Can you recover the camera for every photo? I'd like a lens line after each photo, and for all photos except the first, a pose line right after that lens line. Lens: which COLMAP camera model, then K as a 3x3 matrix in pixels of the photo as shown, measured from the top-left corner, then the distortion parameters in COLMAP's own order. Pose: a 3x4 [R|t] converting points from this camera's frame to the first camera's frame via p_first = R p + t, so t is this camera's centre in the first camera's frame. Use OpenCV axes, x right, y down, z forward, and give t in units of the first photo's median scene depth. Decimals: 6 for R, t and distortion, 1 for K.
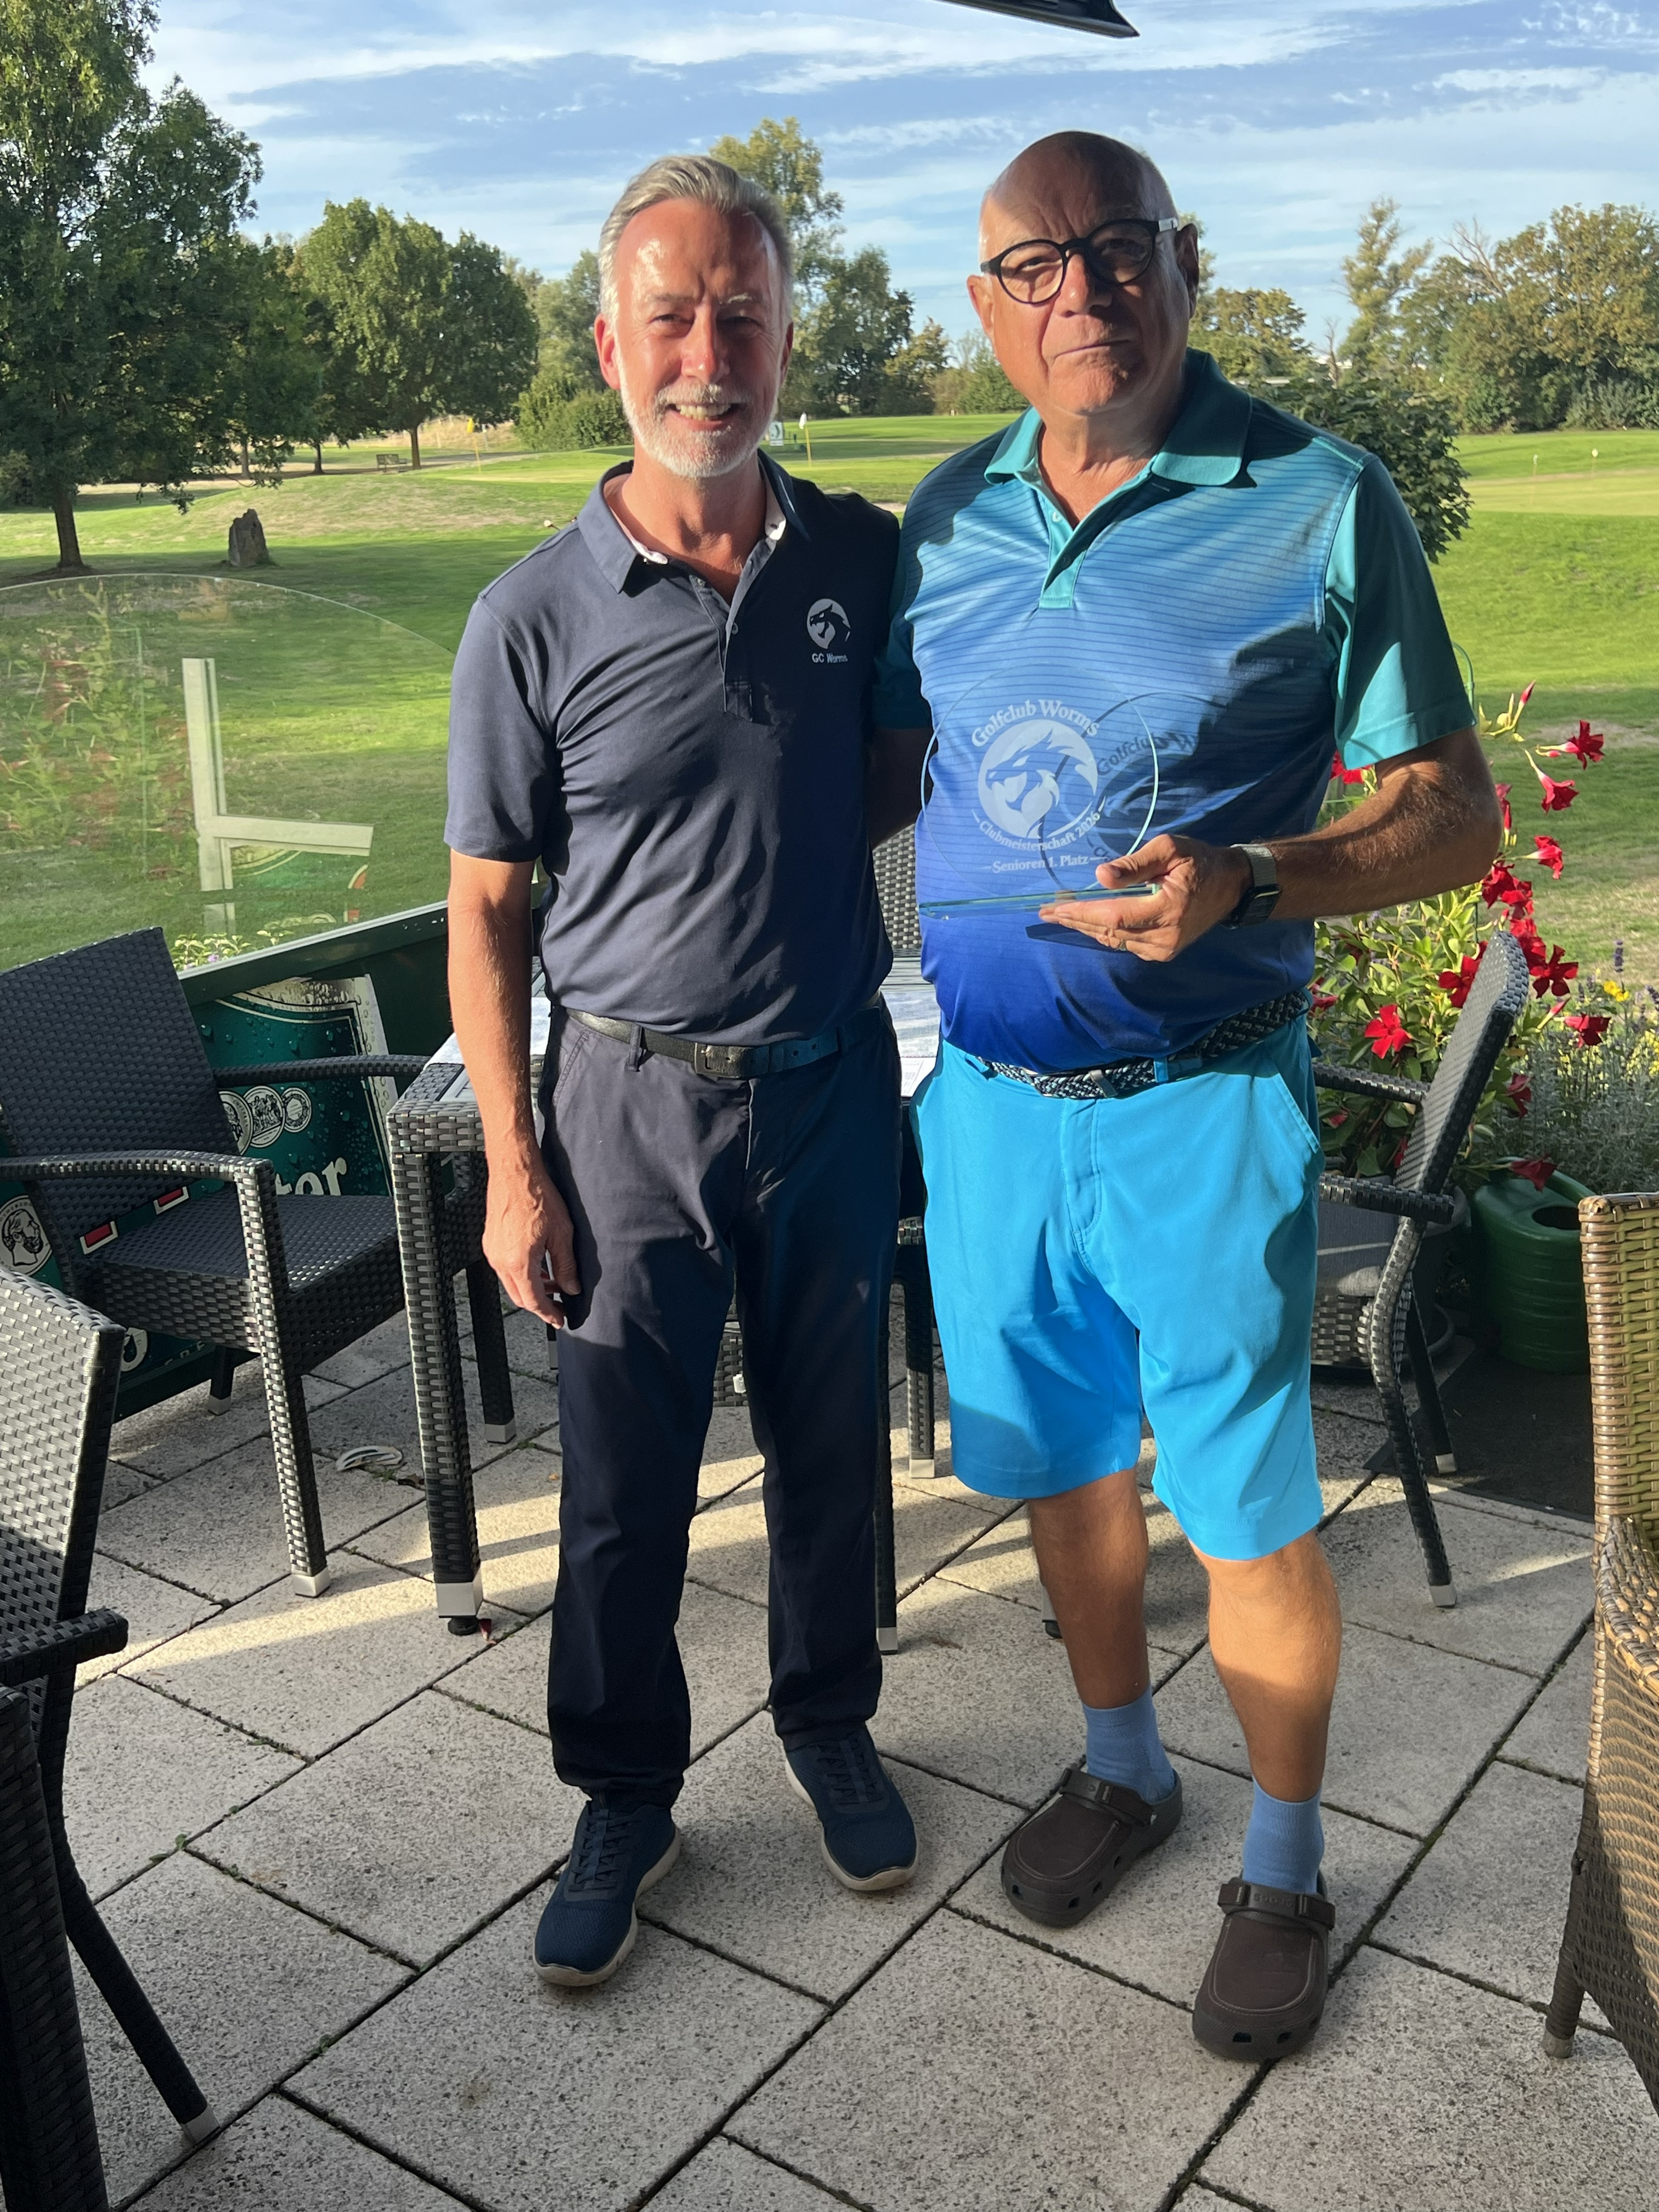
lens RADIAL K [[2243.9, 0, 813.3], [0, 2243.9, 1129.5], [0, 0, 1]] dist [0.024498, -0.026446]
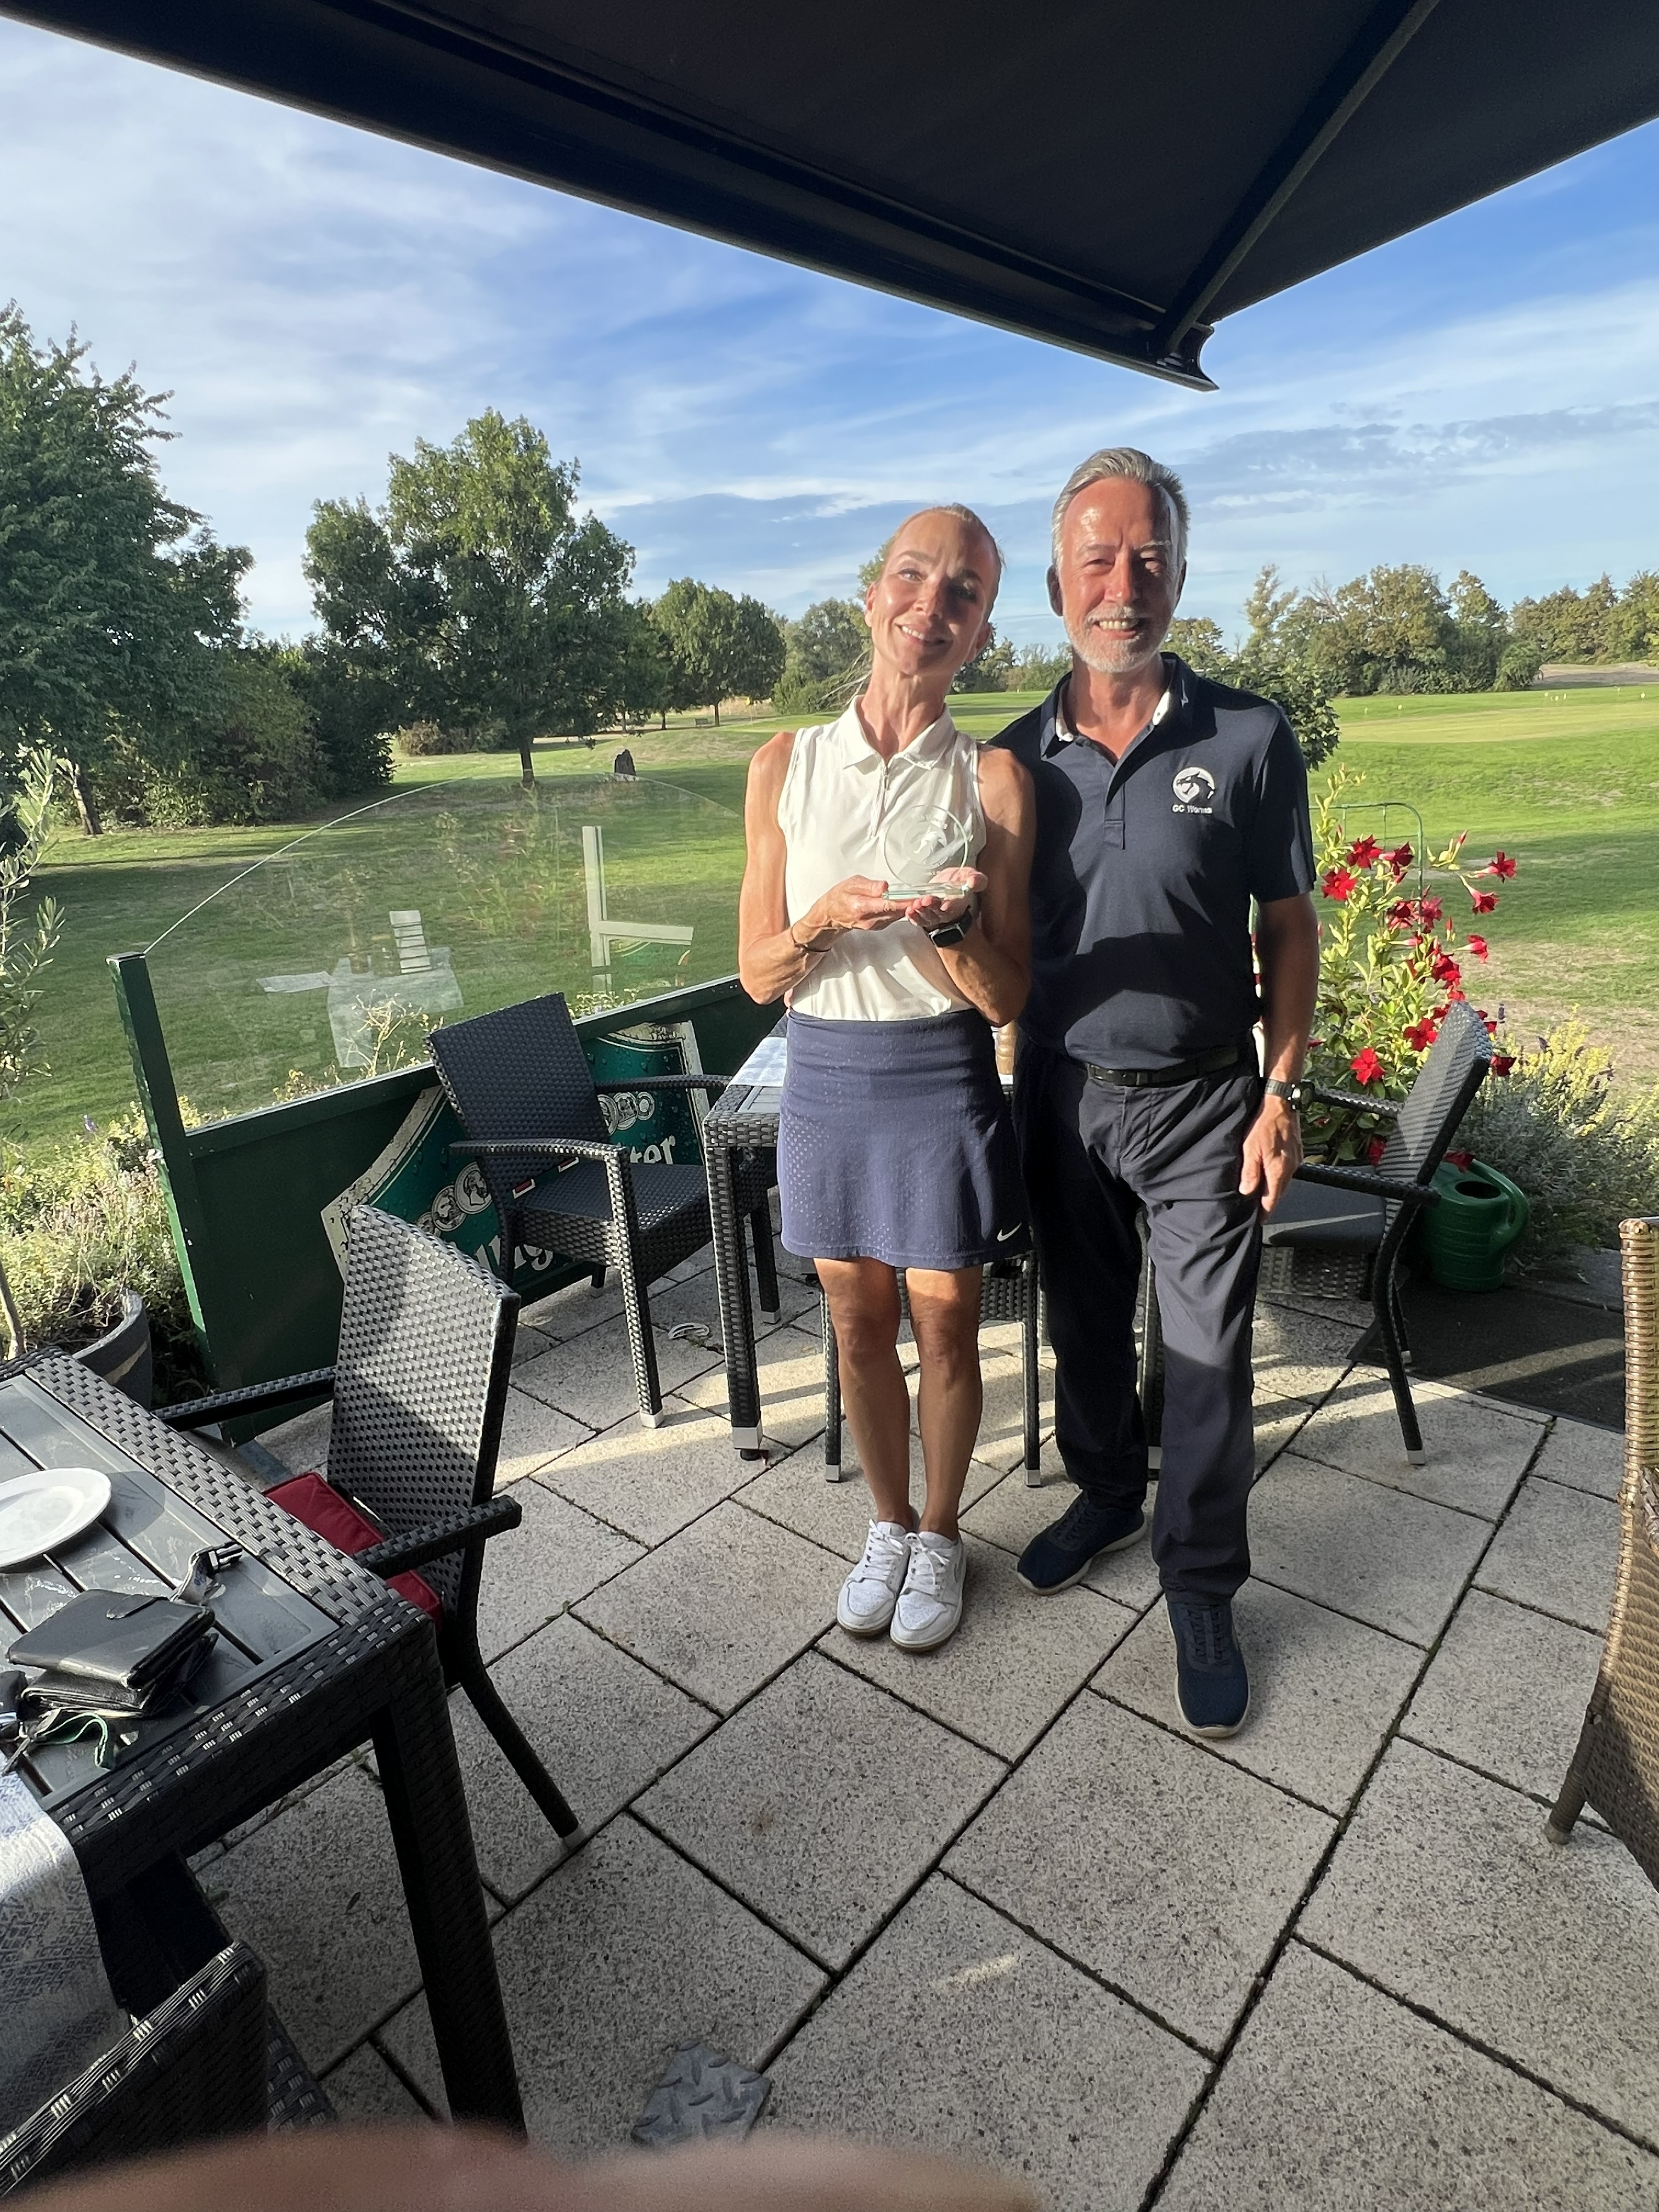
lens RADIAL K [[1257.0, 0, 828.2], [0, 1257.0, 1109.3], [0, 0, 1]] dist [-0.006409, 0.001749]
pose [[0.996441, 0.011751, -0.083465, -0.035947], [-0.010798, 0.999871, 0.011858, -0.024583], [0.083594, -0.010915, 0.996440, 0.163120]]
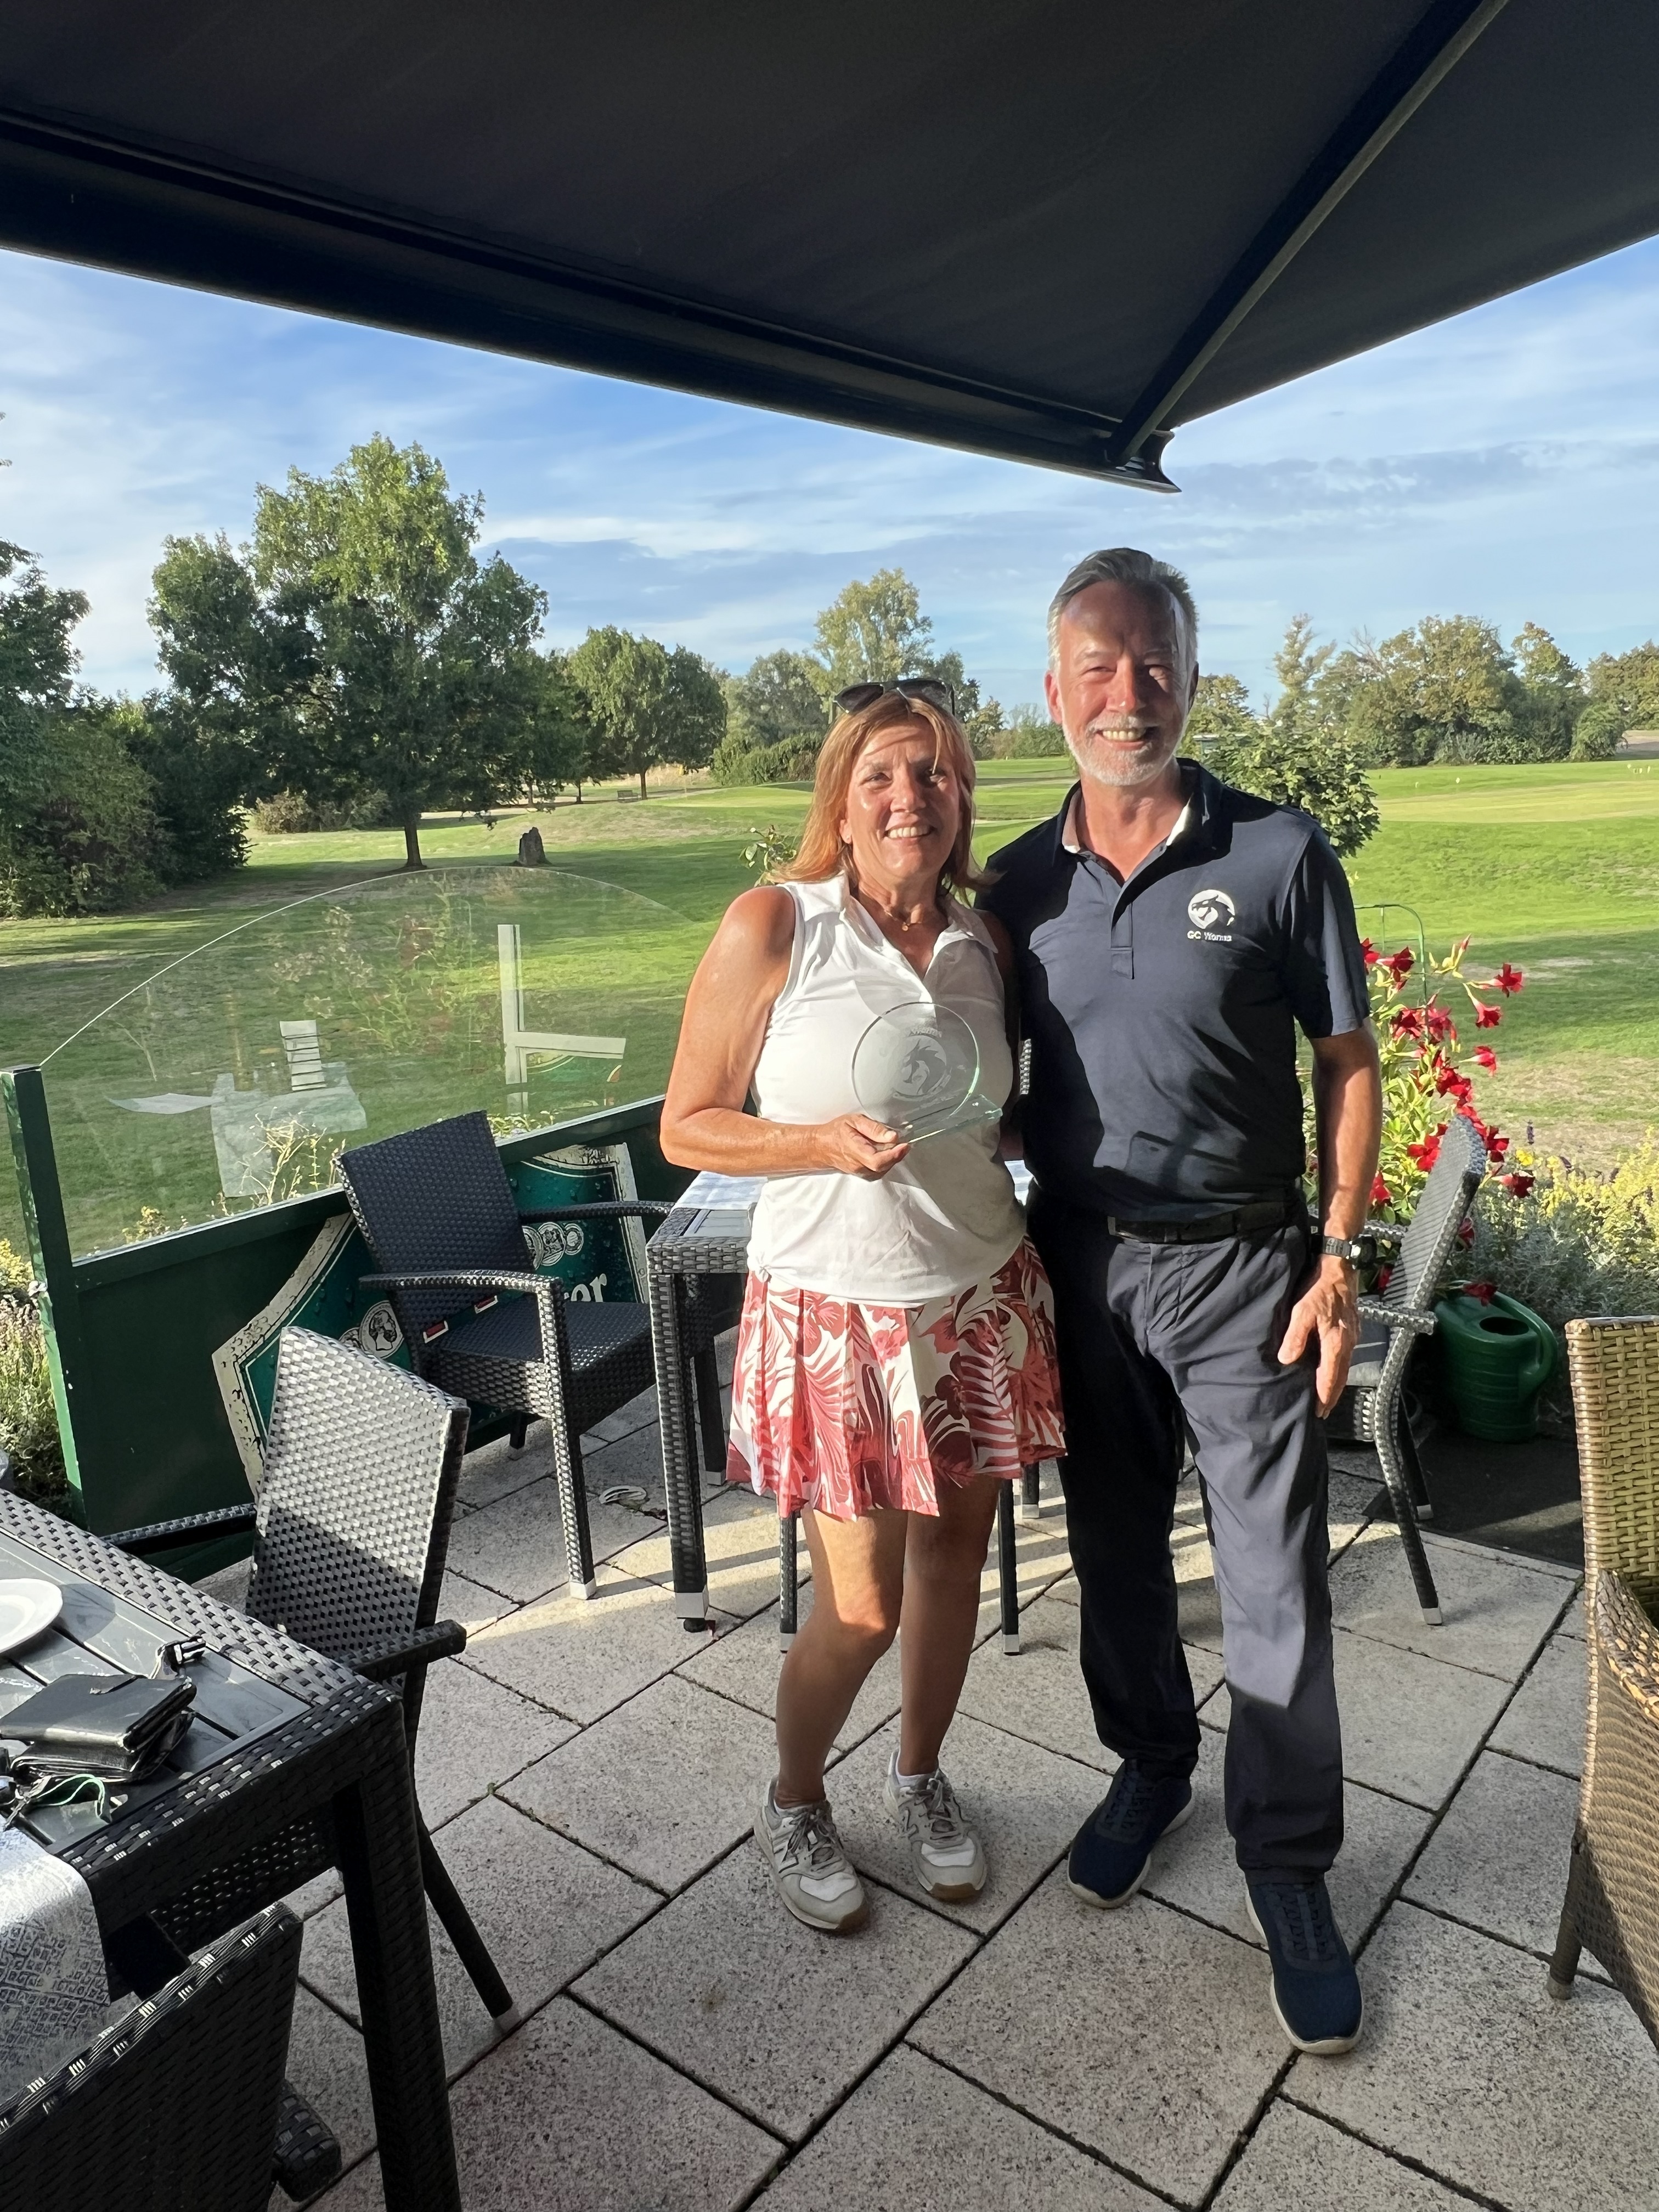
lens RADIAL K [[1564.6, 0, 818.5], [0, 1564.6, 1098.6], [0, 0, 1]] dist [-0.006985, 0.001826]
pose [[0.998255, 0.000837, -0.059044, -0.027080], [-0.006452, 0.995458, -0.094979, -0.006125], [0.058696, 0.095194, 0.993727, 0.038524]]
